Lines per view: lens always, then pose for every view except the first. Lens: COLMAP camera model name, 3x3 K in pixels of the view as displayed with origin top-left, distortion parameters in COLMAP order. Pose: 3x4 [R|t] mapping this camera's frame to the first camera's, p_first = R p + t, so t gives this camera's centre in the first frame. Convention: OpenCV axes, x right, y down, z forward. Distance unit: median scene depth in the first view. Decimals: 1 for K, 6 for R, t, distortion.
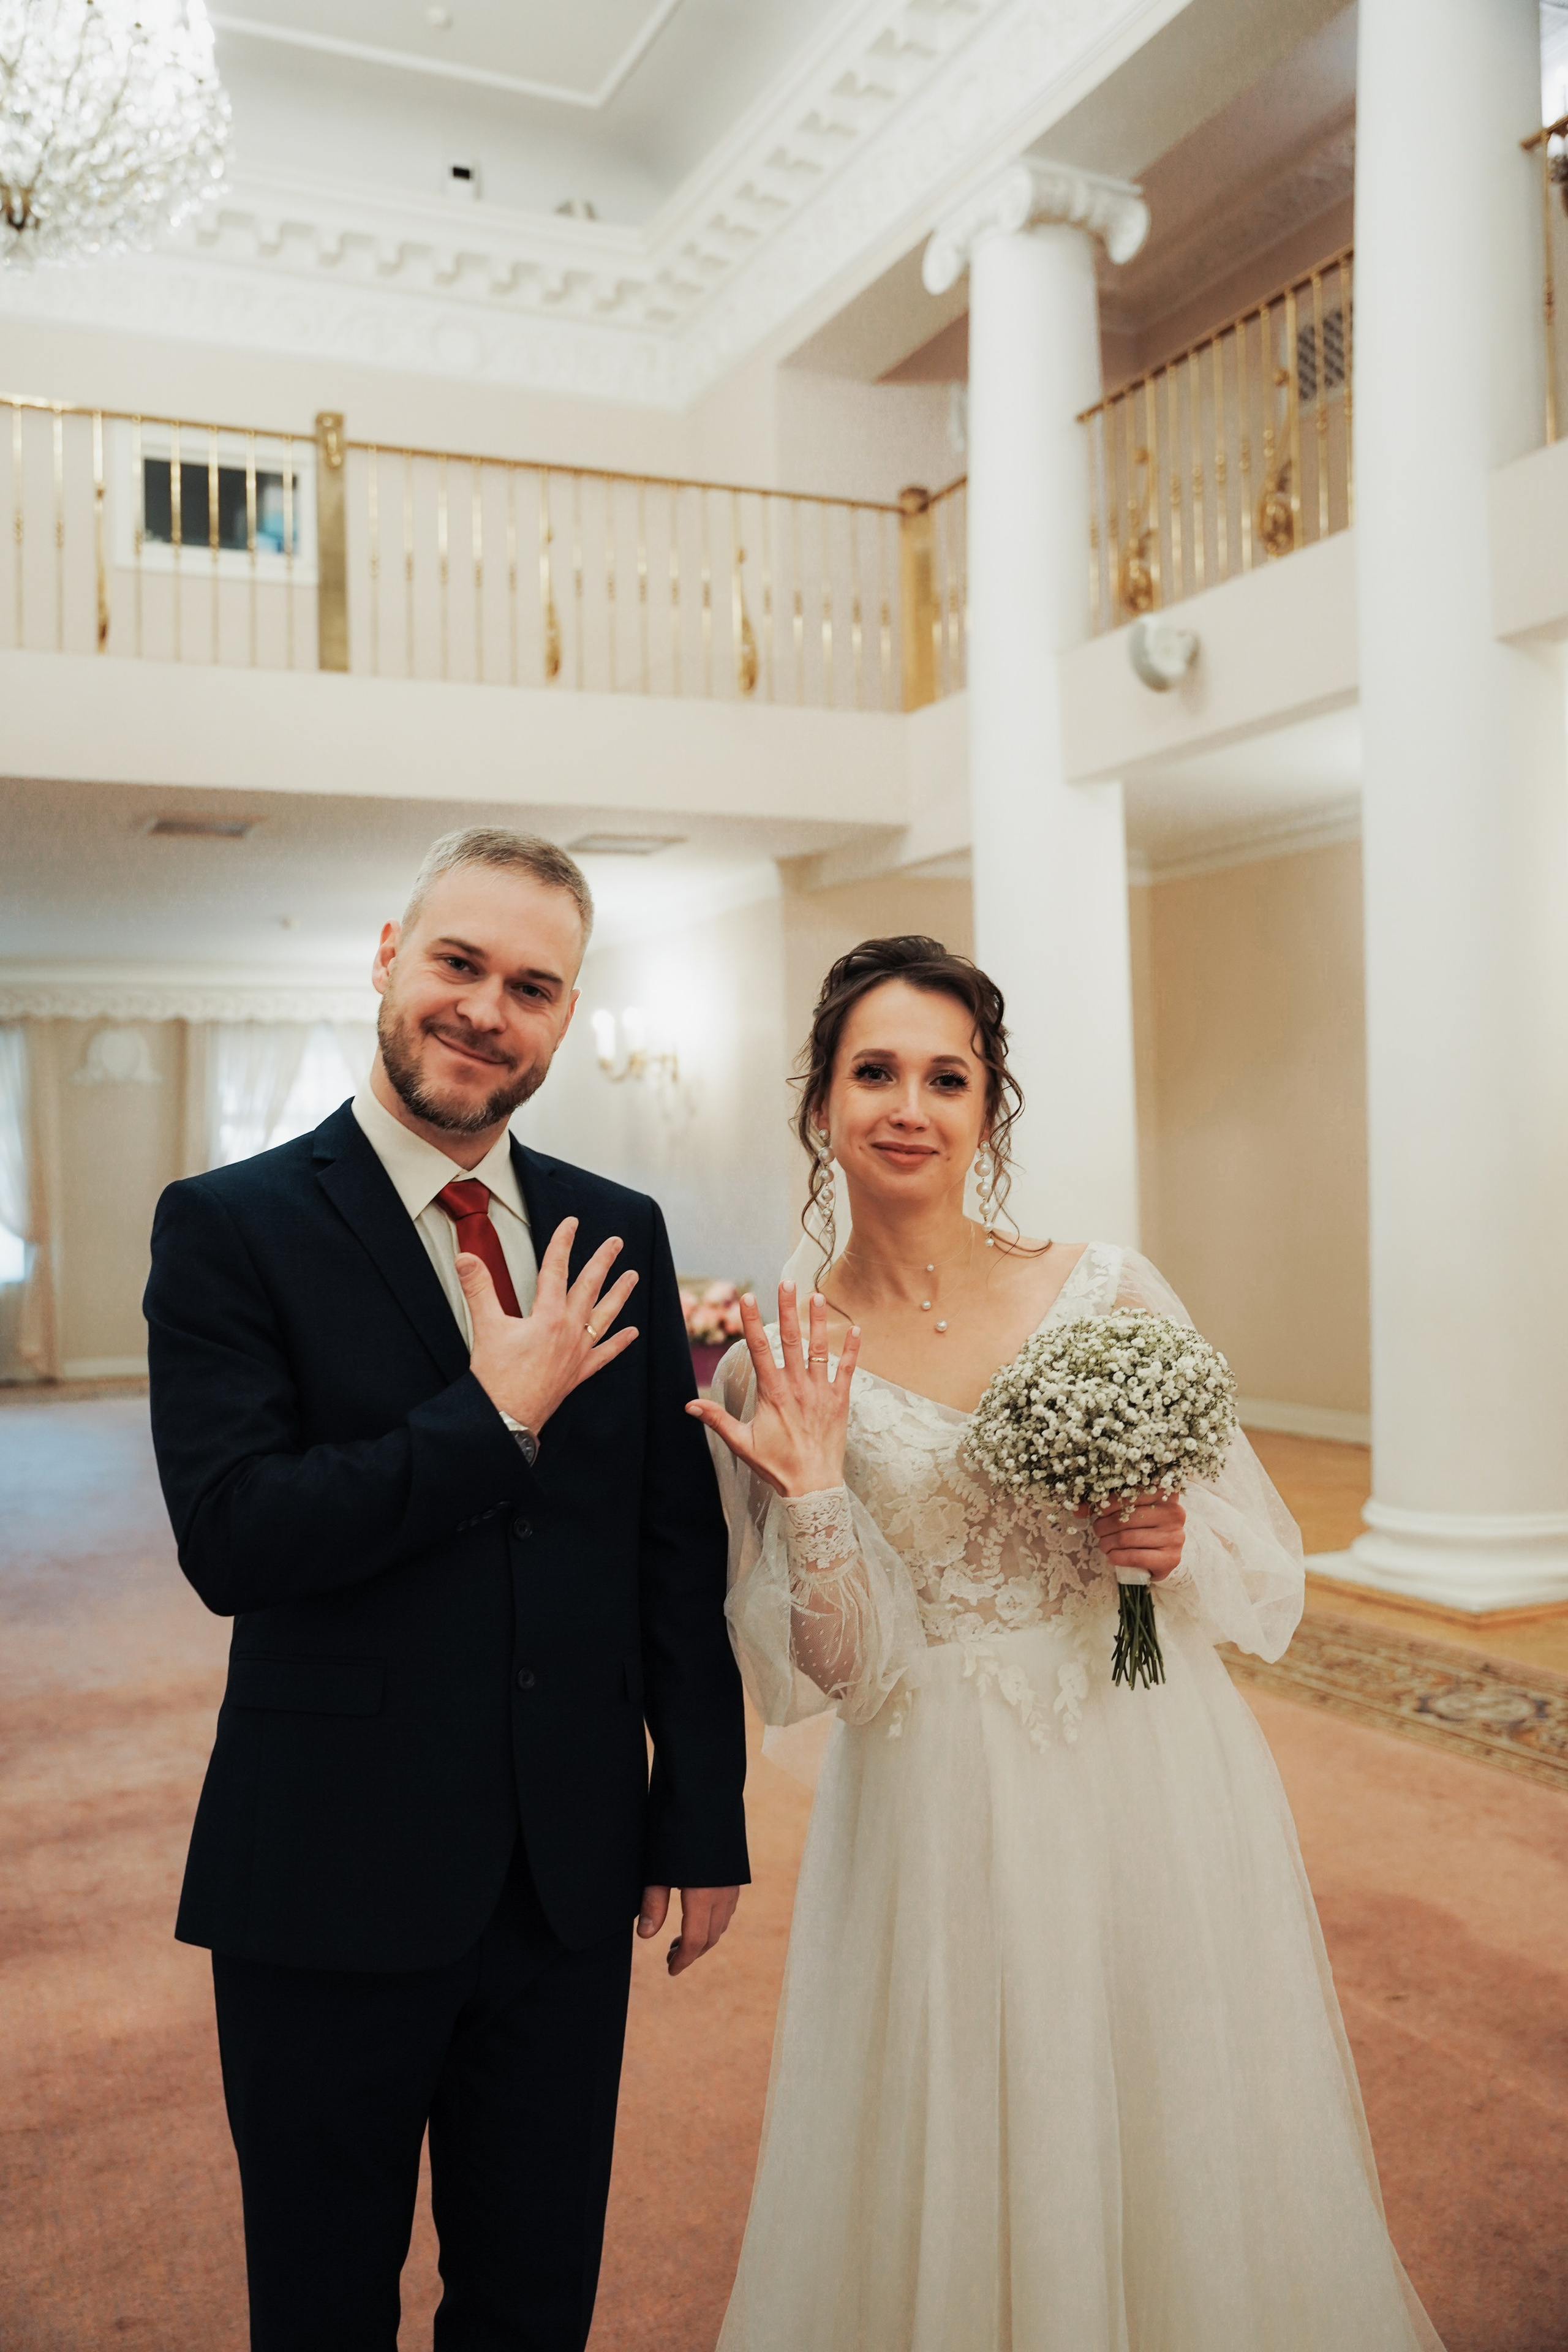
lens RADIAL K [[2186.3, 0, 784.0], [0, 2186.3, 1176.0], [0, 0, 1]] dist [-0.126239, 0.198272]
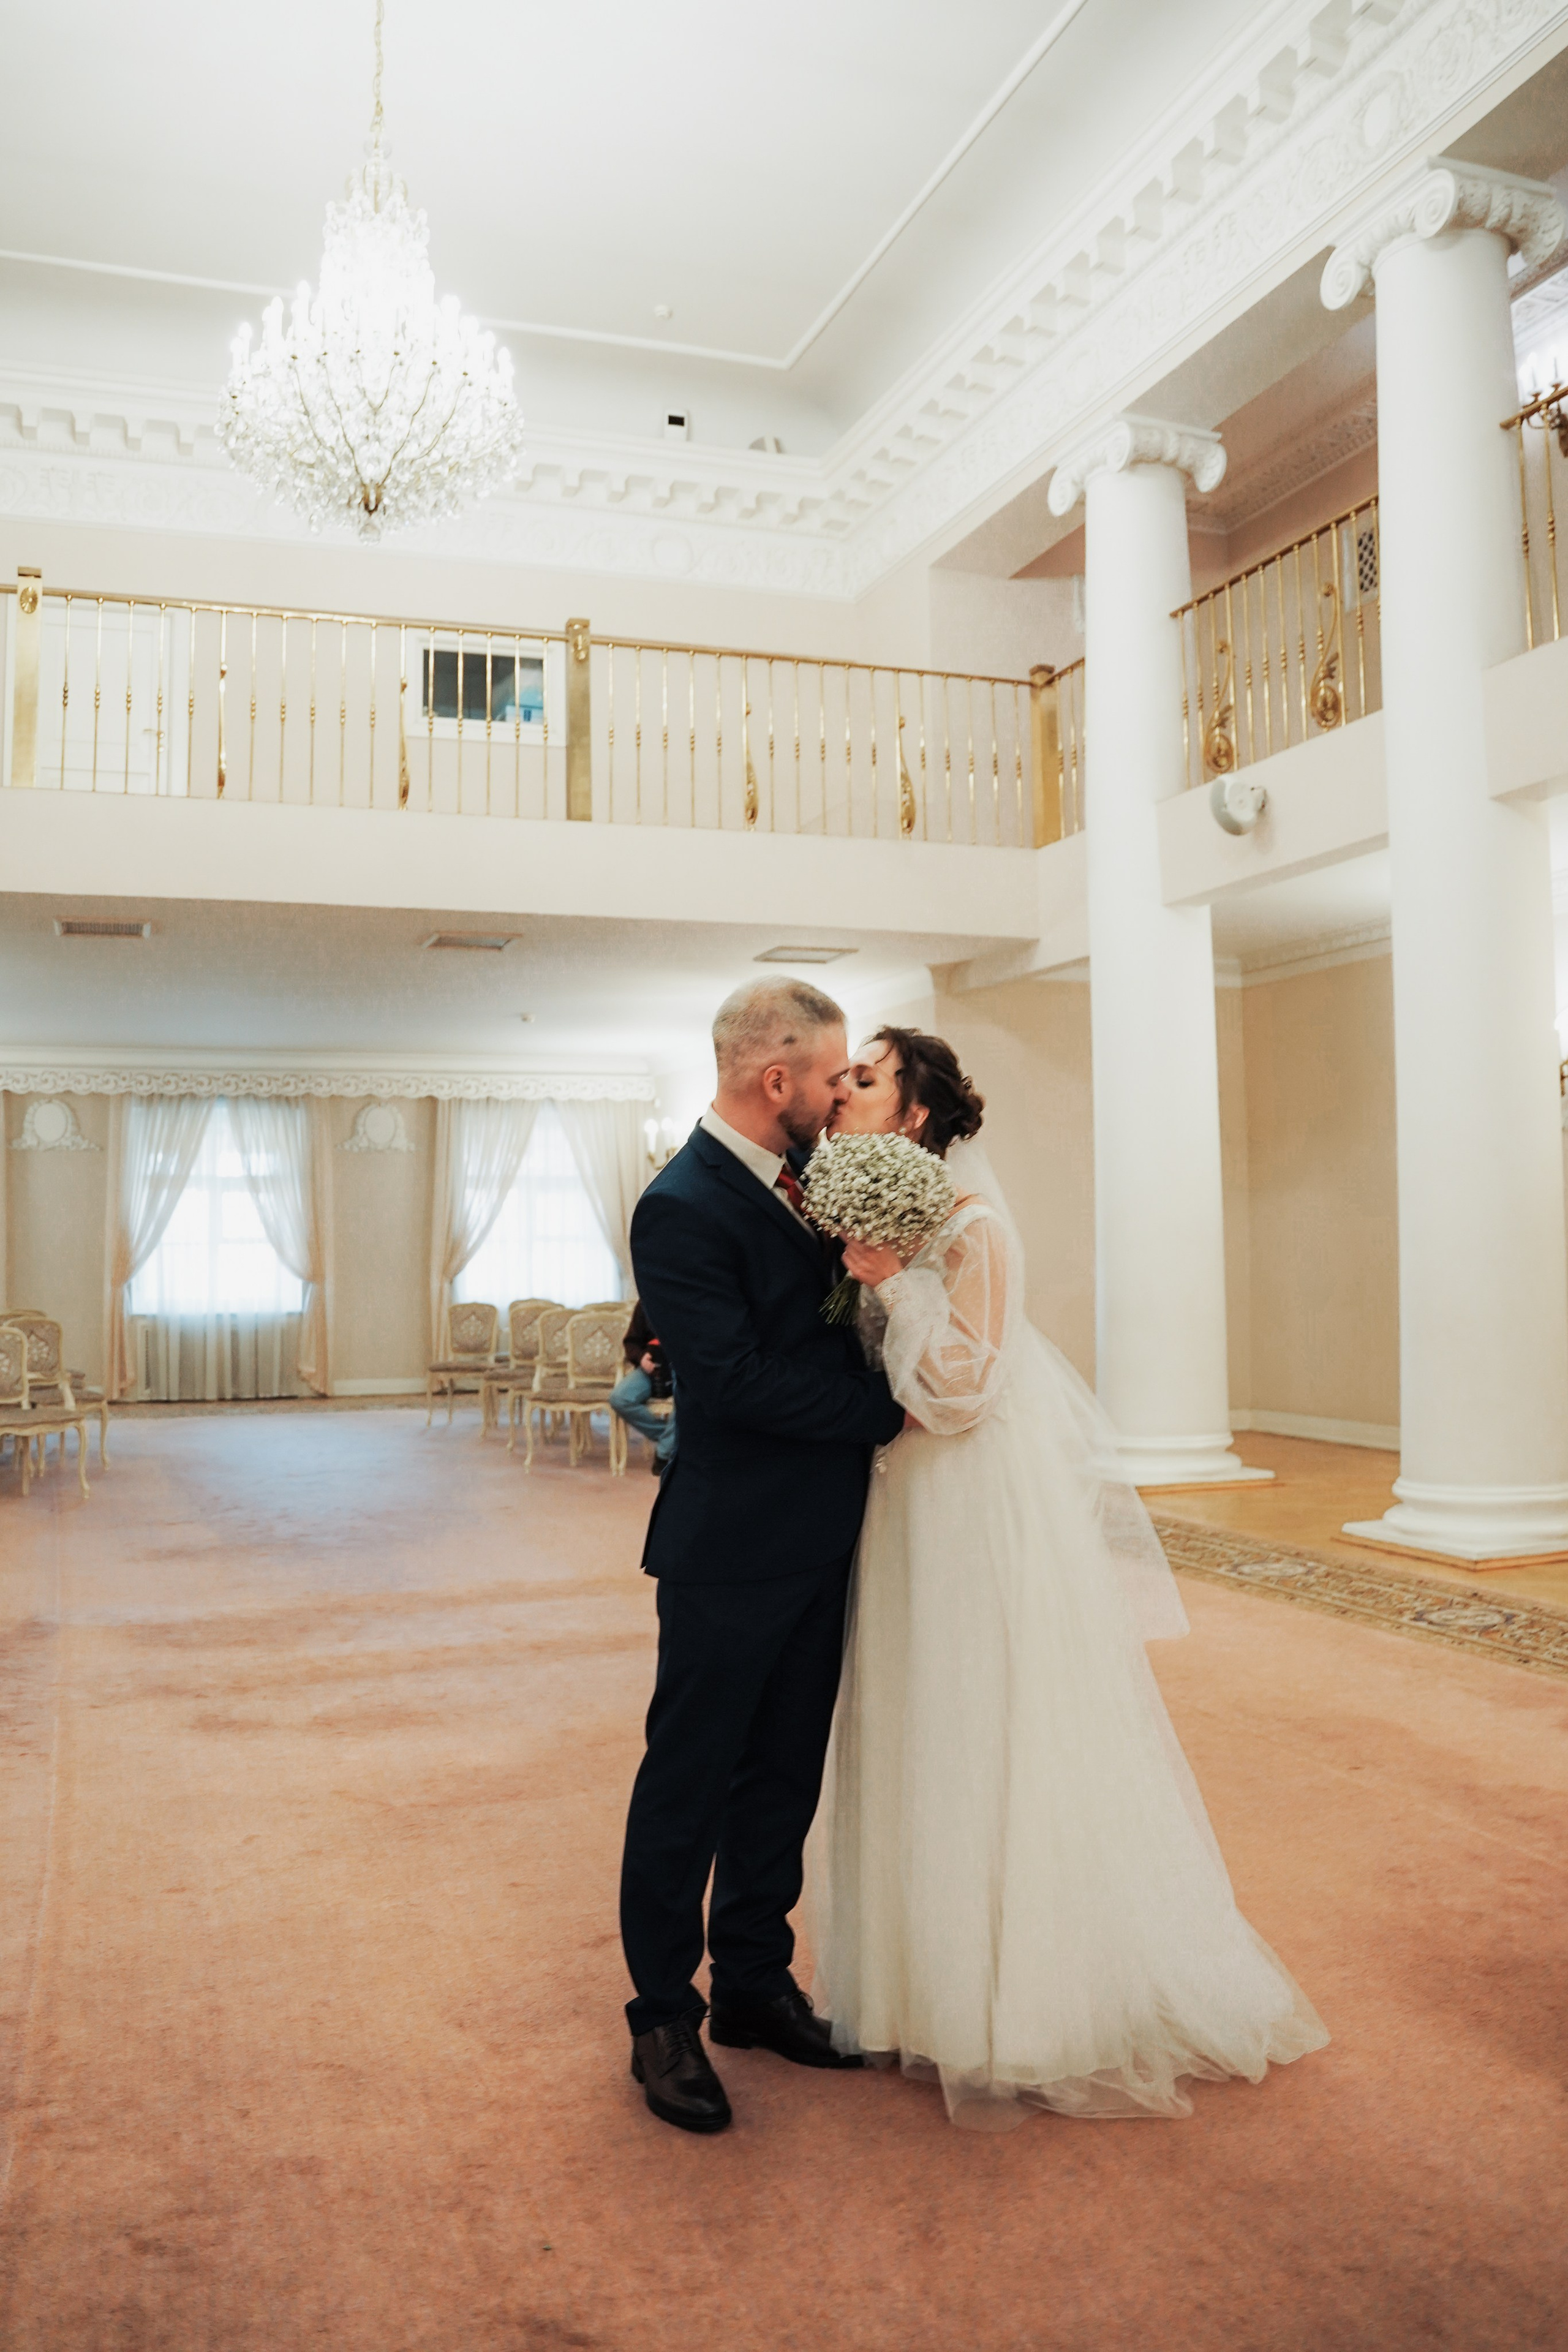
lens RADIAL K [[1985.1, 0, 784.0], [0, 1985.1, 1176.0], [0, 0, 1]] dist [-0.172146, 0.003426]
pose [[0.997058, 0.005060, -0.076479, 0.000446], [-0.007847, 0.999314, -0.036181, 0.014542], [0.076244, 0.036675, 0.996414, -0.122940]]
